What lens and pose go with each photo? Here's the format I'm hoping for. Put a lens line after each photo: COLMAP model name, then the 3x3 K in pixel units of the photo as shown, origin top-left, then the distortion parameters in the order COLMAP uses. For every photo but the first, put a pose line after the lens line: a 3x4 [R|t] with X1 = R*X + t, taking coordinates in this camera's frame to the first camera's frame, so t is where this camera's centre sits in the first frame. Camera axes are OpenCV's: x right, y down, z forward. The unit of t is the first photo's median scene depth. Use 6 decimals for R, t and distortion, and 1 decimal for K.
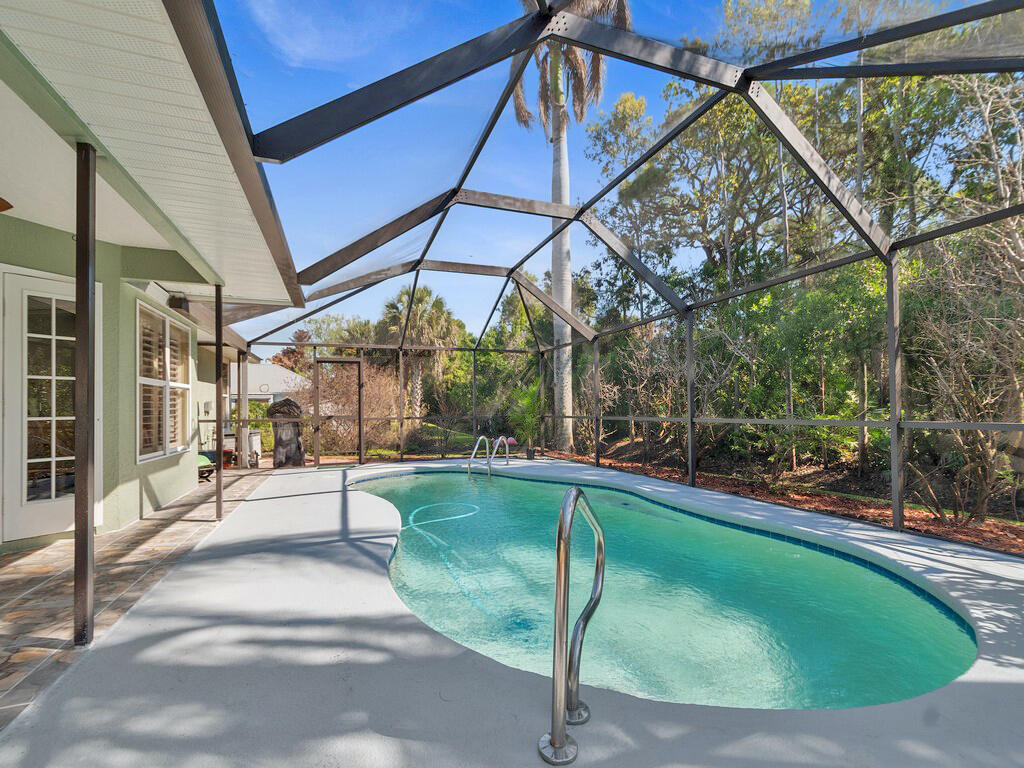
lens RADIAL K [[455.9, 0, 515.2], [0, 455.9, 409.9], [0, 0, 1]] dist [0.007559, -0.003416]
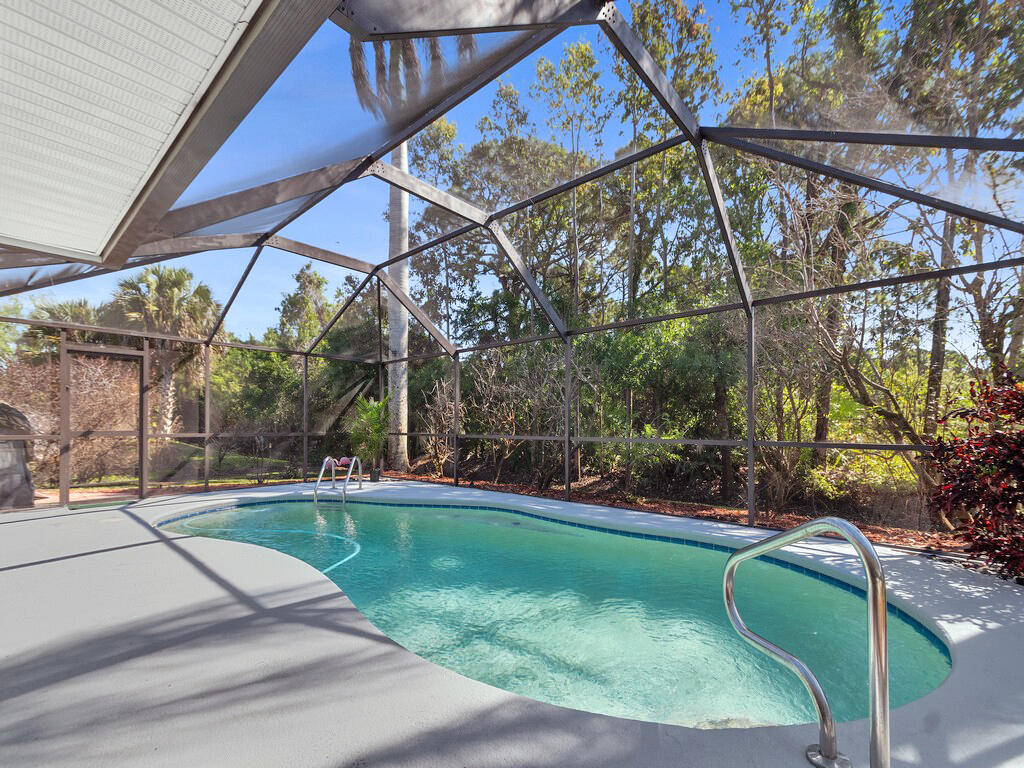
lens RADIAL K [[455.9, 0, 524.9], [0, 455.9, 423.5], [0, 0, 1]] dist [0.007559, -0.003416]
pose [[0.884086, 0.017862, 0.466983, -0.123512], [-0.014464, 0.999836, -0.010861, -0.000017], [-0.467101, 0.002848, 0.884200, 0.068475]]
